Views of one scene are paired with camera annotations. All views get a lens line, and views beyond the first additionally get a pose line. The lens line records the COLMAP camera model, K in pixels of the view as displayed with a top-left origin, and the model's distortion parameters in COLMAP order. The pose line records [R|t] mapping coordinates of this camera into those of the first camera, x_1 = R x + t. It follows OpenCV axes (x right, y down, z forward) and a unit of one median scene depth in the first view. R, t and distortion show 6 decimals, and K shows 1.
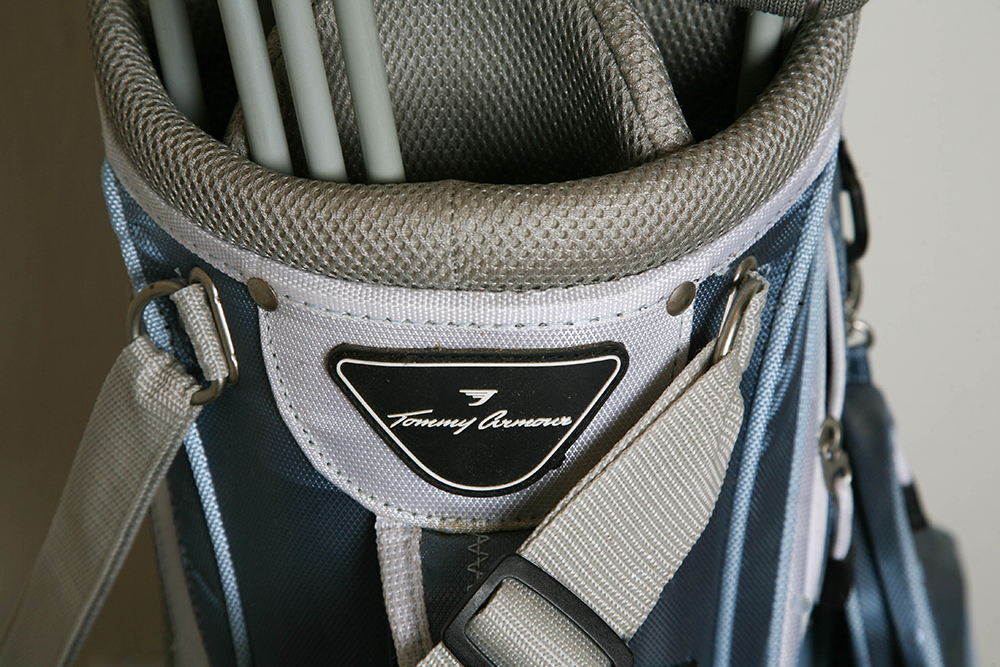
lens RADIAL K [[3135.3, 0, 501.1], [0, 3135.3, 333.3], [0, 0, 1]] dist [0.571996, 0.000000]
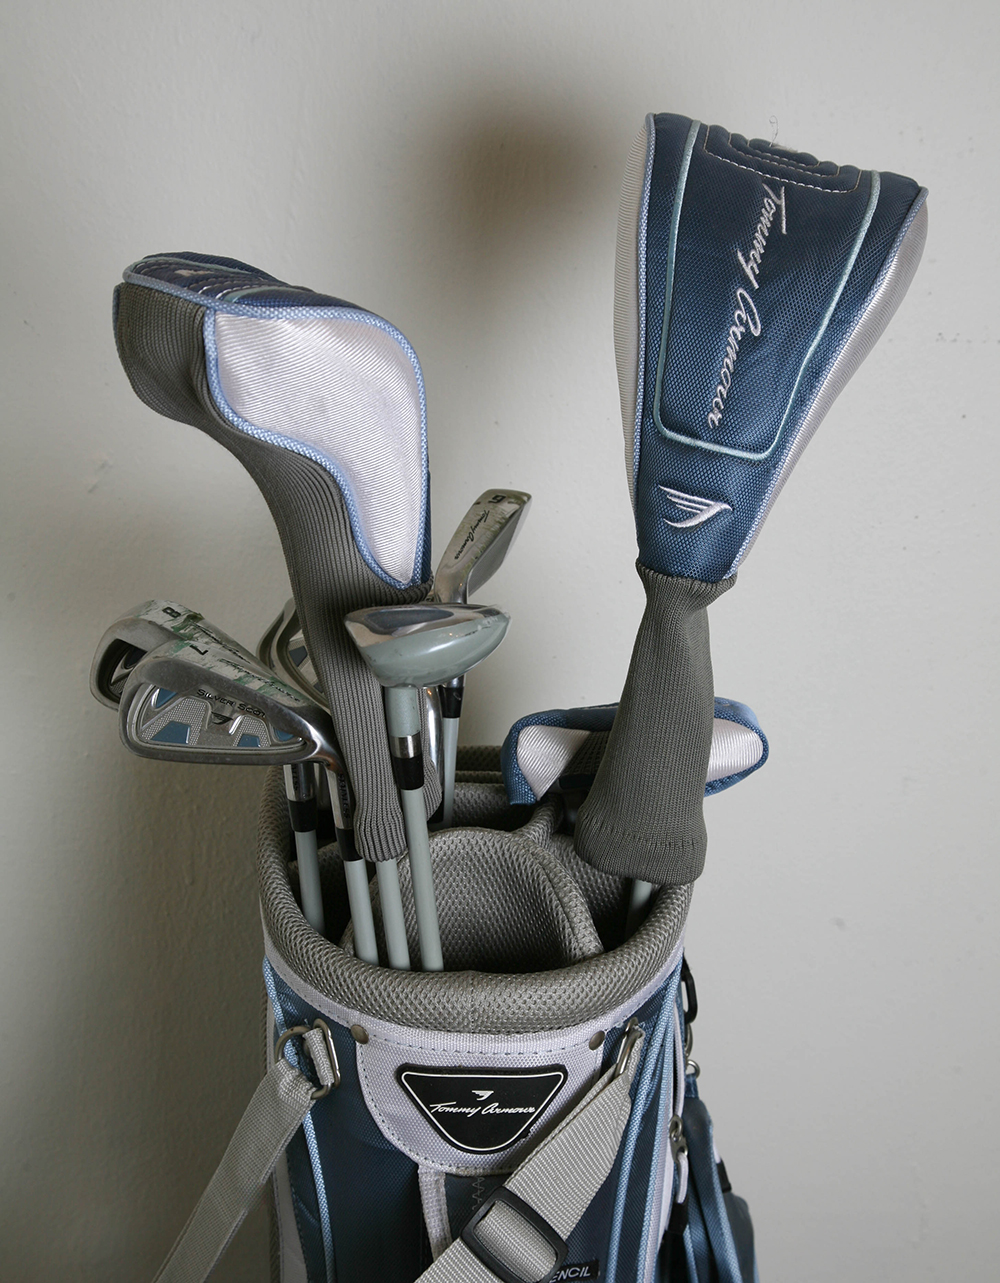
lens RADIAL K [[2168.7, 0, 500.8], [0, 2168.7, 643.4], [0, 0, 1]] dist [0.024400, 0.000000]
pose [[0.999359, 0.021729, 0.028437, -0.035372], [-0.015734, 0.980434, -0.196216, 0.010205], [-0.032144, 0.195643, 0.980148, -0.236108]]
